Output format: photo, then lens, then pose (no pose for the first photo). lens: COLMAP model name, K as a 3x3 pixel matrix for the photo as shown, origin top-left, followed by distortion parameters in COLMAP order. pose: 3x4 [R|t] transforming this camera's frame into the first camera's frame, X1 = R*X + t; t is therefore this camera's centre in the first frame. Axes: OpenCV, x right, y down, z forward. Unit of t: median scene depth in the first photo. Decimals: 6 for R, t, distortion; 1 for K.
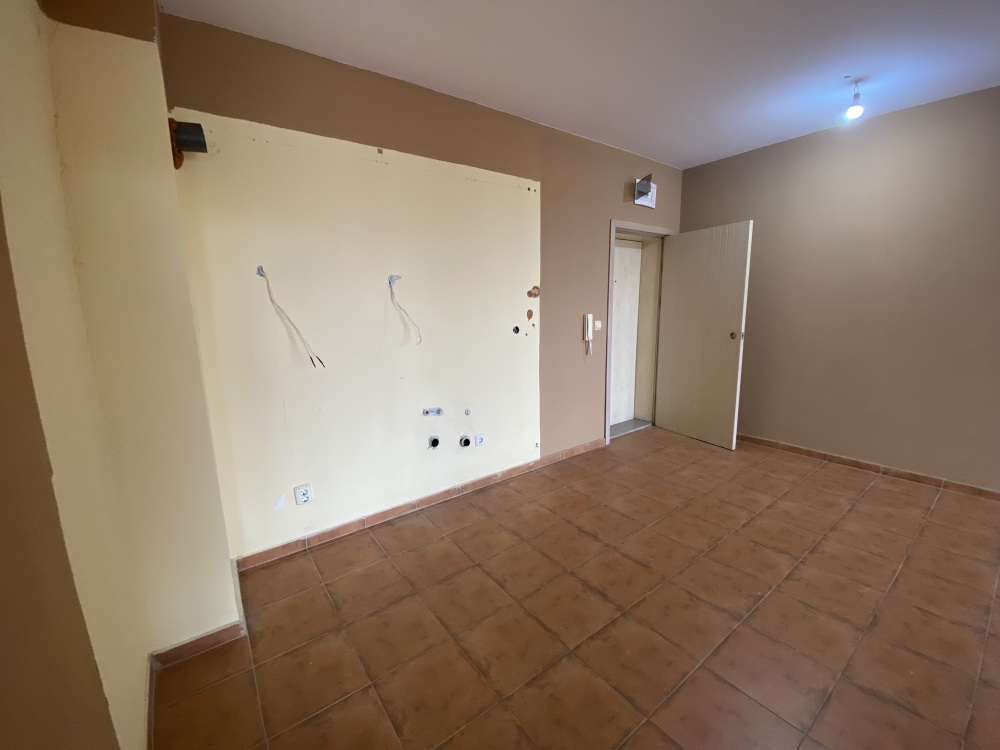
lens RADIAL K [[399.0, 0, 495.0], [0, 399.0, 372.7], [0, 0, 1]] dist [0.025116, -0.021835]
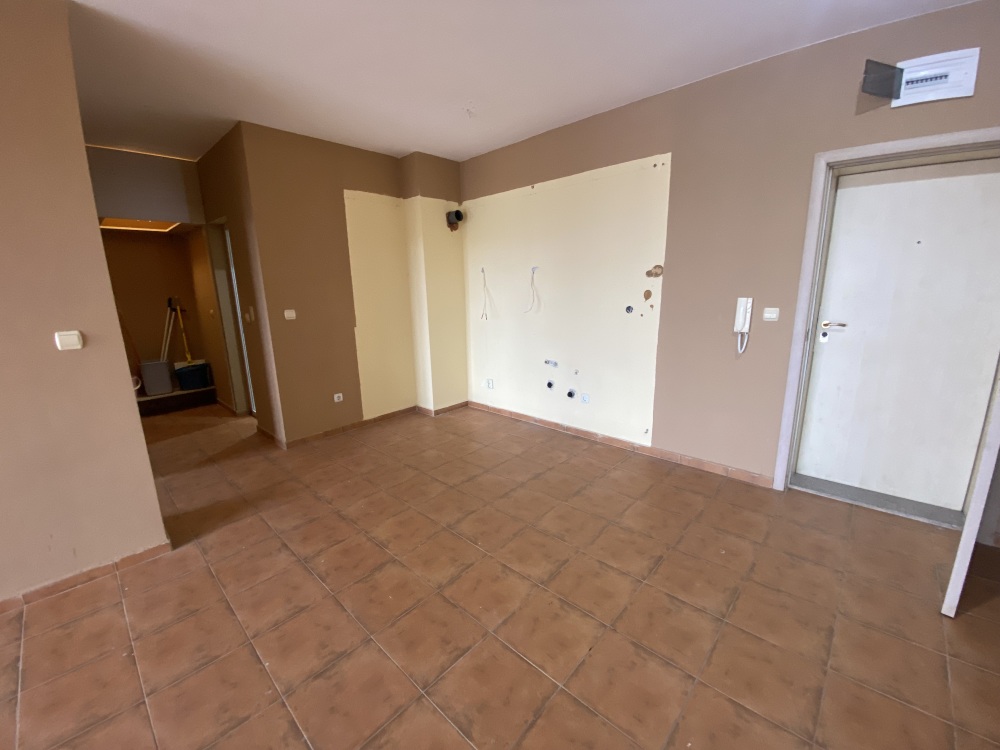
lens RADIAL K [[397.9, 0, 500.0], [0, 397.9, 375.0], [0, 0, 1]] dist [0.000108, -0.015899]
pose [[0.185610, 0.224744, -0.956577, 1.250608], [-0.151135, 0.968438, 0.198206, -0.117698], [0.970931, 0.107784, 0.213718, 0.573744]]
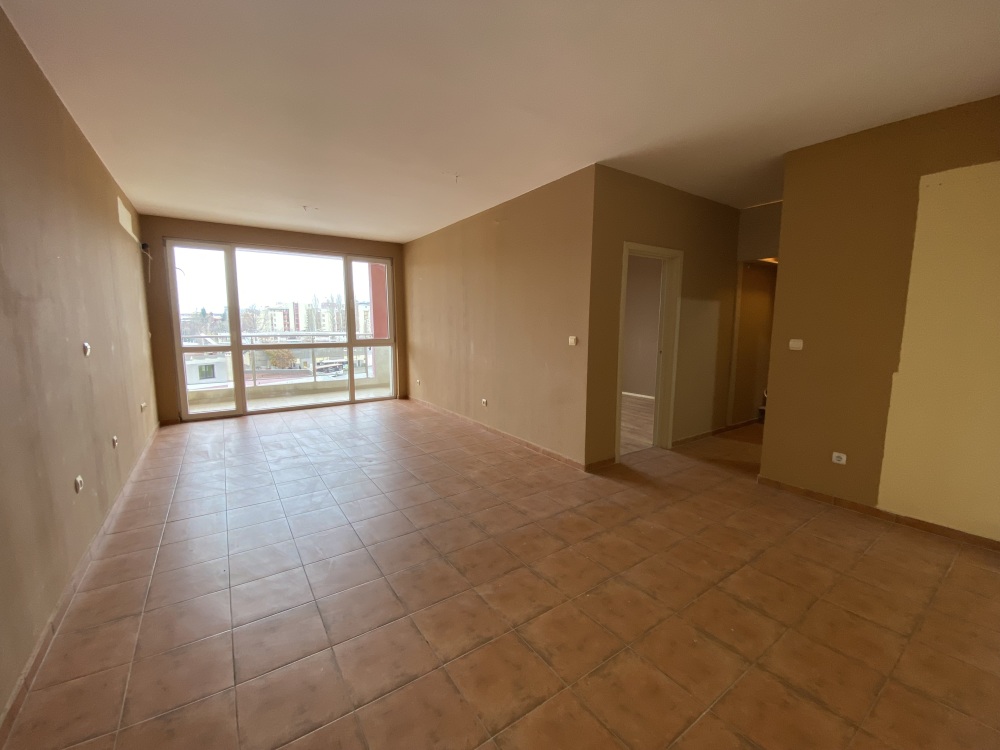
lens RADIAL K [[399.0, 0, 495.0], [0, 399.0, 372.7], [0, 0, 1]] dist [0.025116, -0.021835]
pose [[-0.999085, 0.012309, 0.040954, 0.644249], [0.023921, 0.954691, 0.296637, -0.248978], [-0.035447, 0.297345, -0.954112, 1.392750]]
